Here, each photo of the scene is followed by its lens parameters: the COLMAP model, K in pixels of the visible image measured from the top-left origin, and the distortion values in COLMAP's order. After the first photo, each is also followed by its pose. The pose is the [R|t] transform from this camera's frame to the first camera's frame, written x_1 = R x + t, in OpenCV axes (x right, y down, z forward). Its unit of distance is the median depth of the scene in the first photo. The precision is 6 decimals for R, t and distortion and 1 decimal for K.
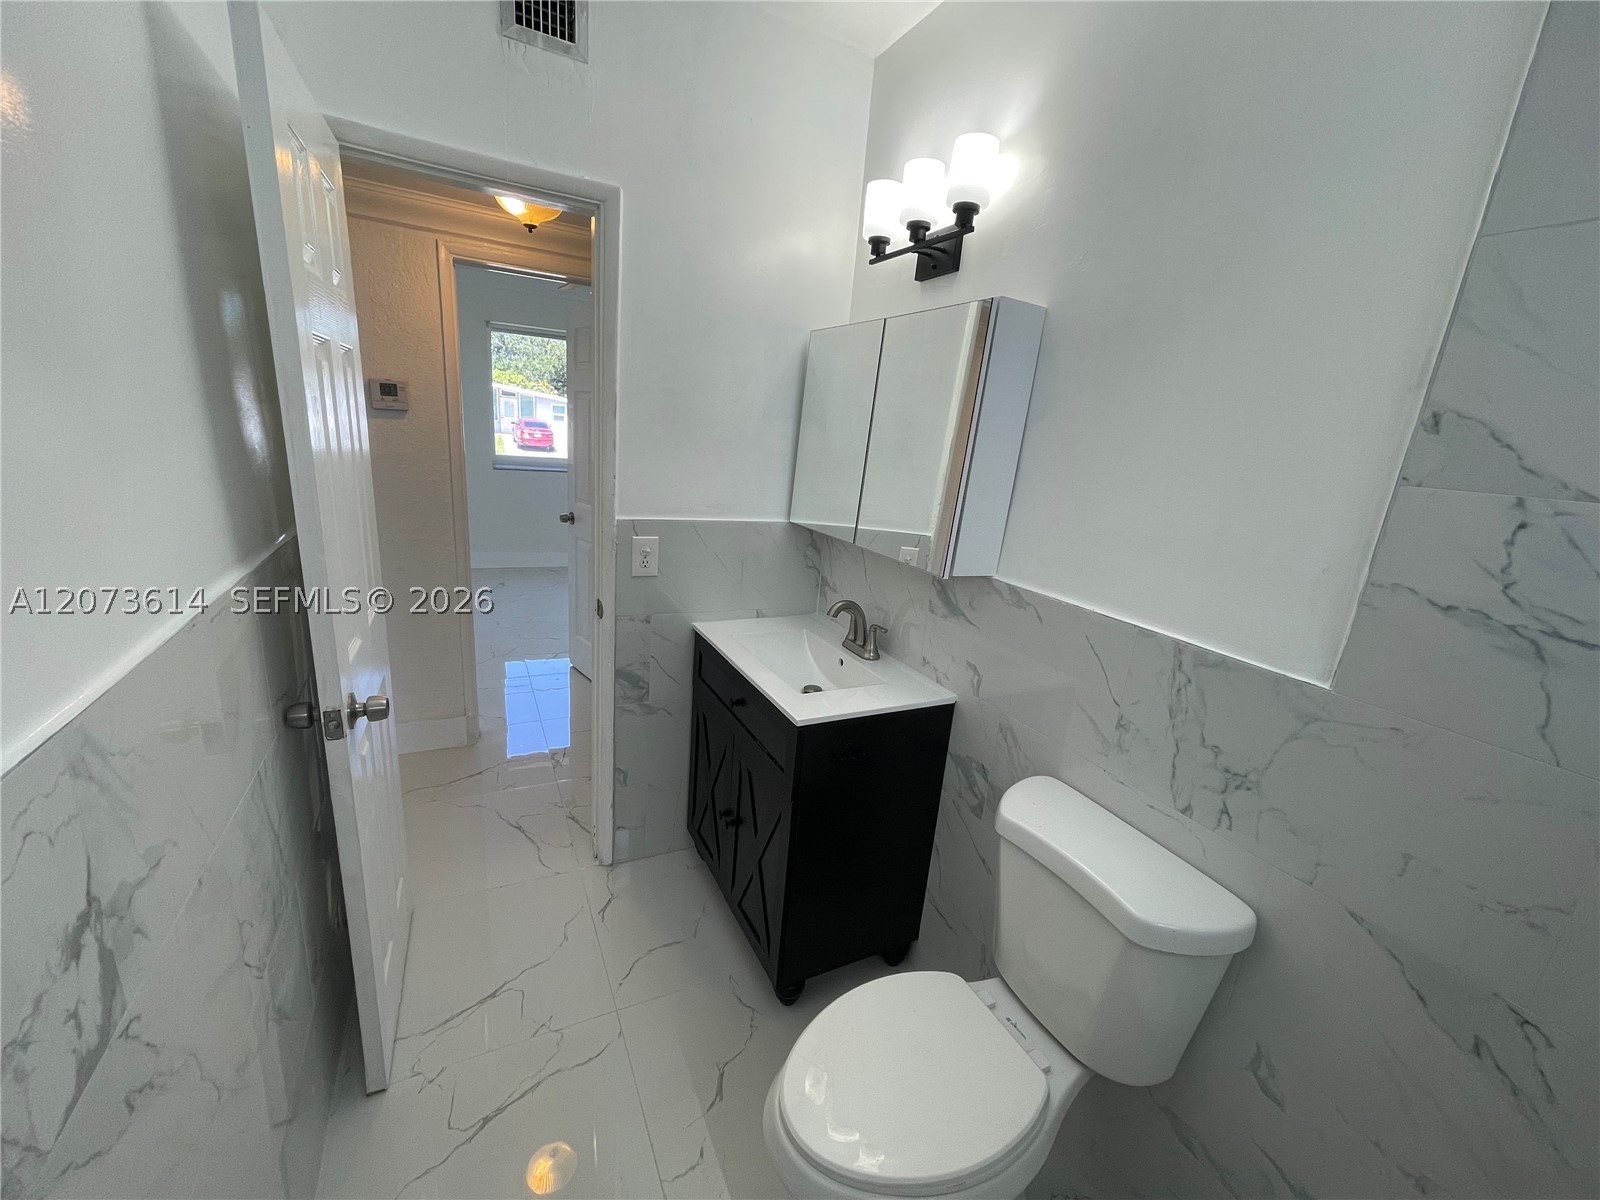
lens RADIAL K [[642.0, 0, 798.6], [0, 642.0, 604.8], [0, 0, 1]] dist [-0.001285, 0.000034]
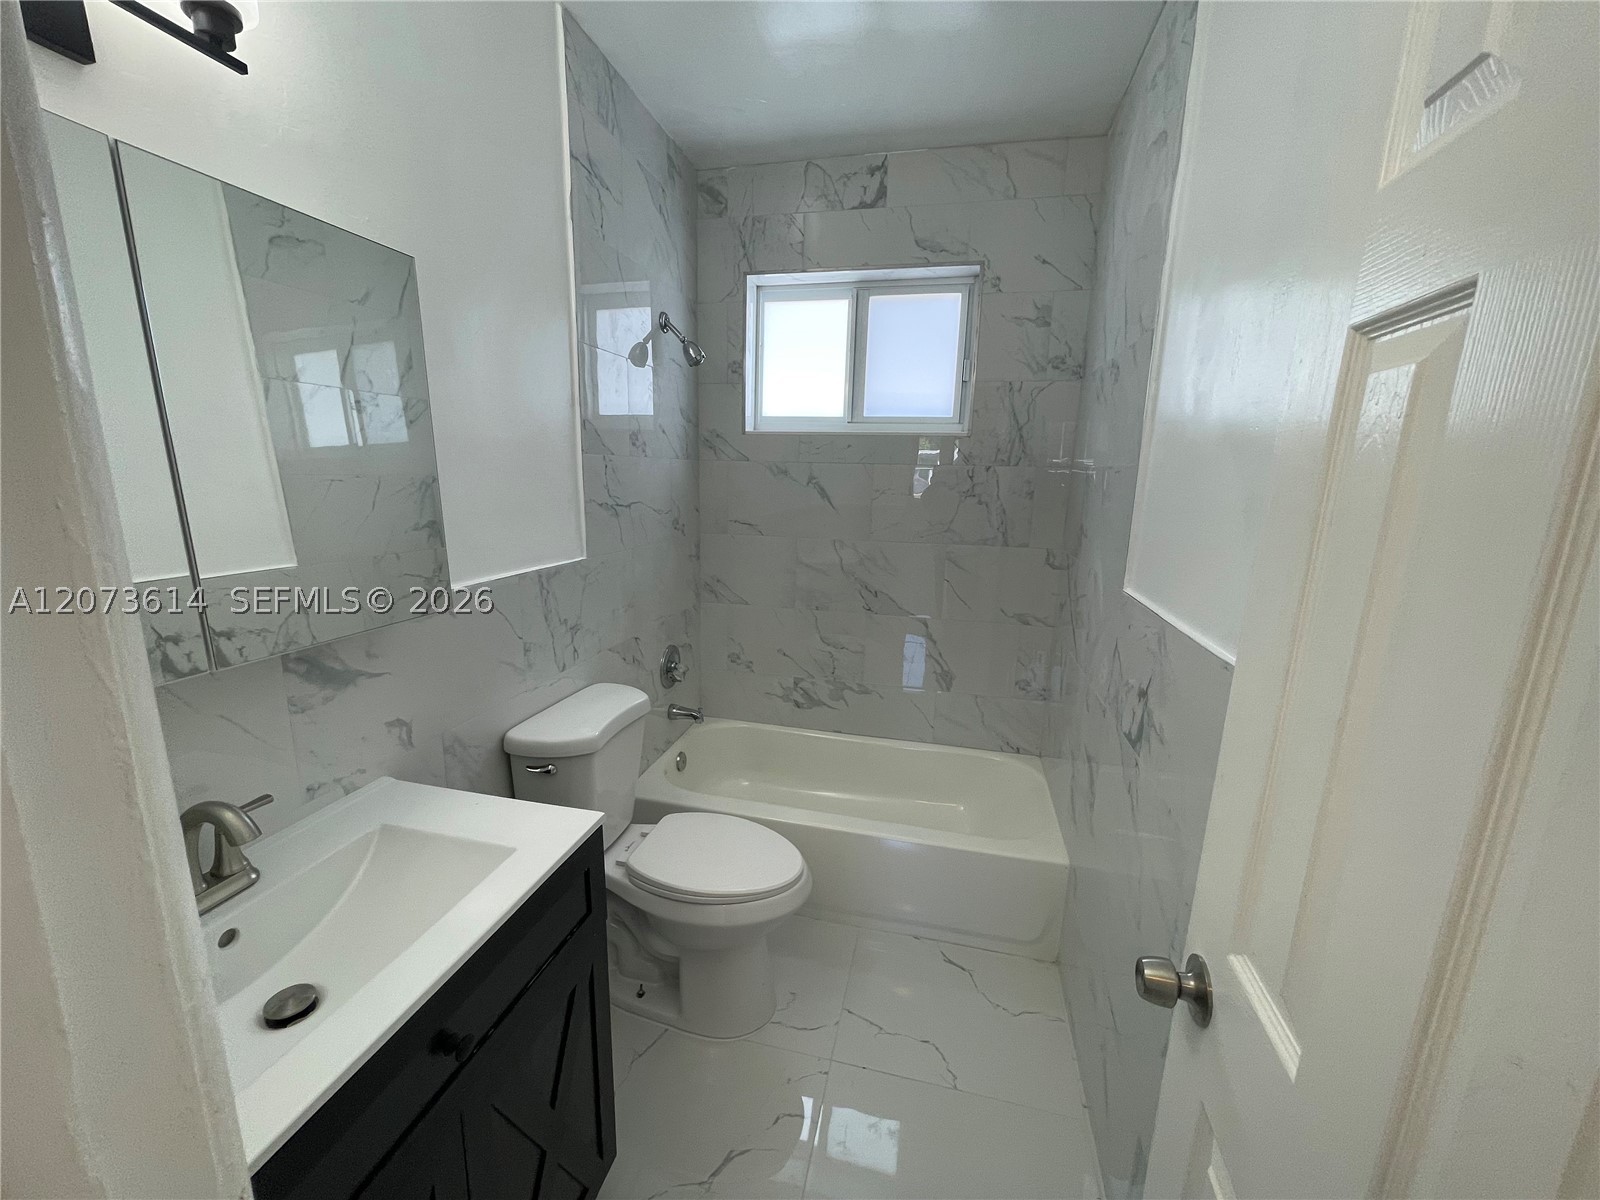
lens RADIAL K [[642.0, 0, 796.0], [0, 642.0, 605.3], [0, 0, 1]] dist [-0.001285, 0.000034]
pose [[-0.756975, -0.229908, 0.611663, -0.666435], [0.088767, 0.891202, 0.444835, -0.412015], [-0.647386, 0.391025, -0.654210, 1.411138]]
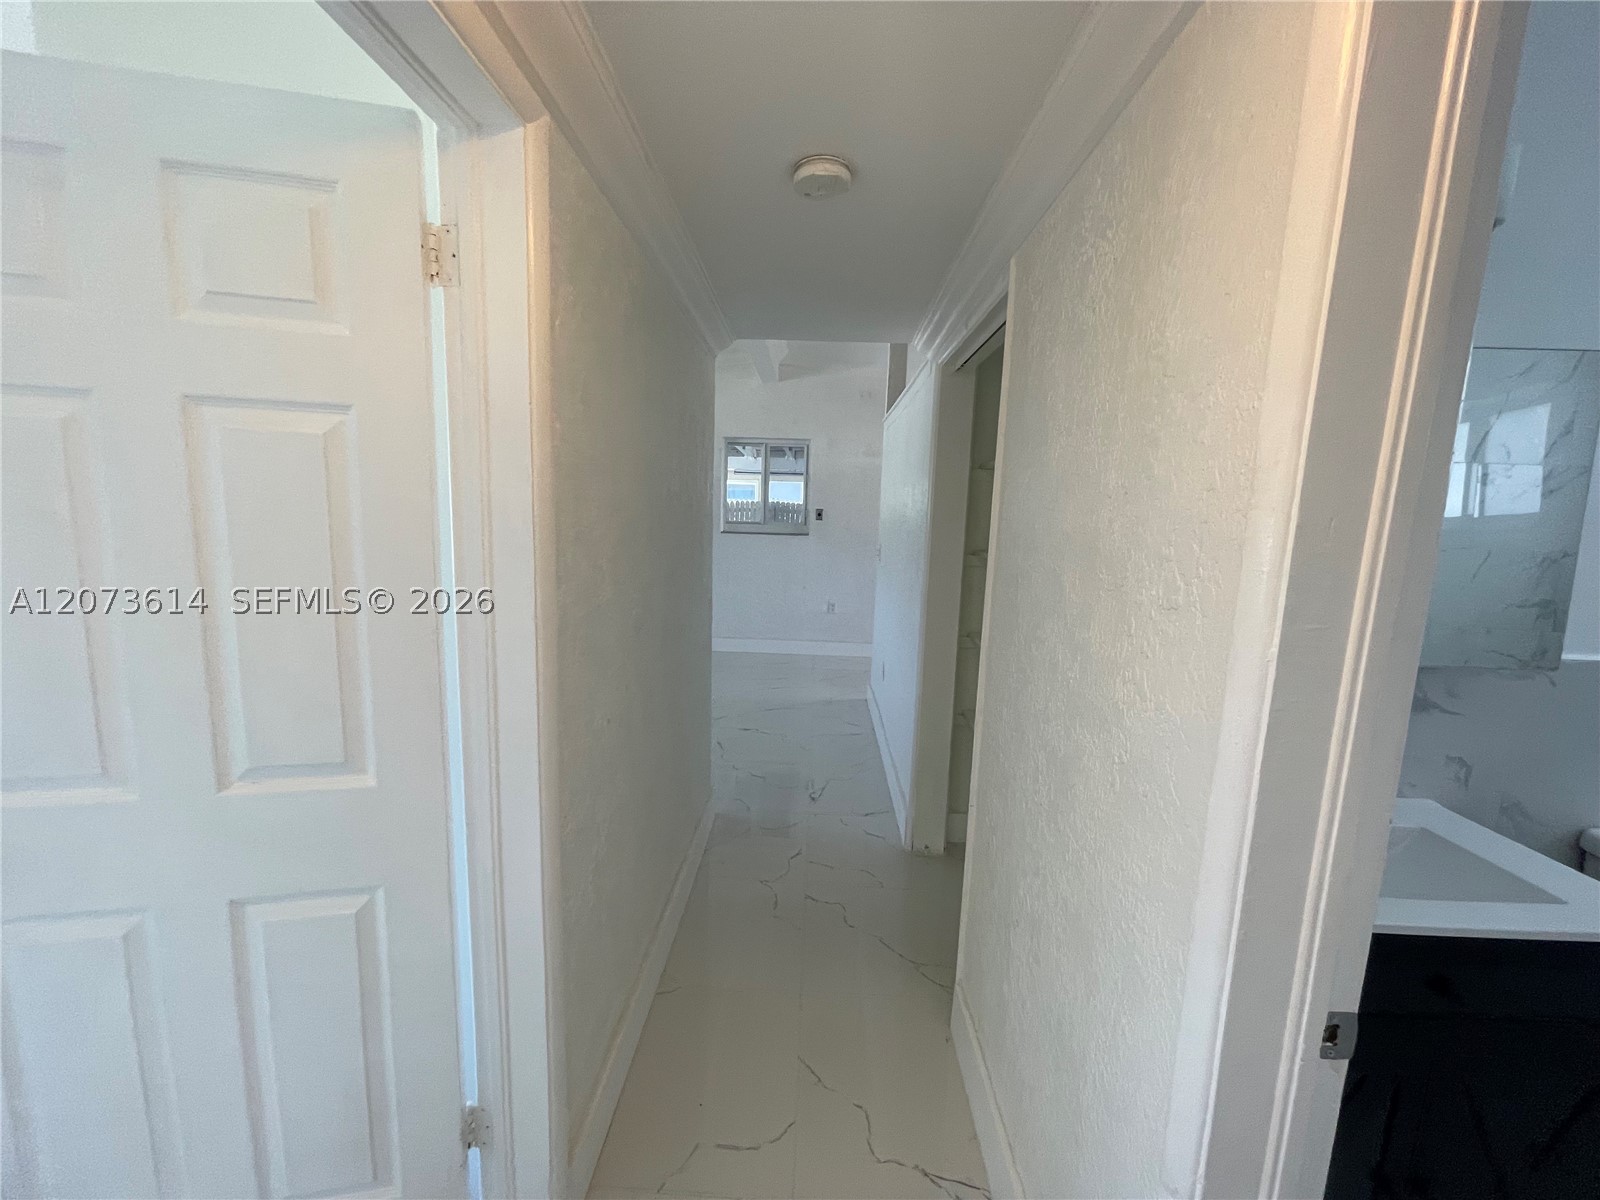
lens RADIAL K [[642.0, 0, 799.5], [0, 642.0, 588.5], [0, 0, 1]] dist [-0.001285, 0.000034]
pose [[0.490296, -0.176384, 0.853521, -1.089057], [0.225453, 0.971643, 0.071285, -0.492632], [-0.841891, 0.157478, 0.516158, 1.571092]]
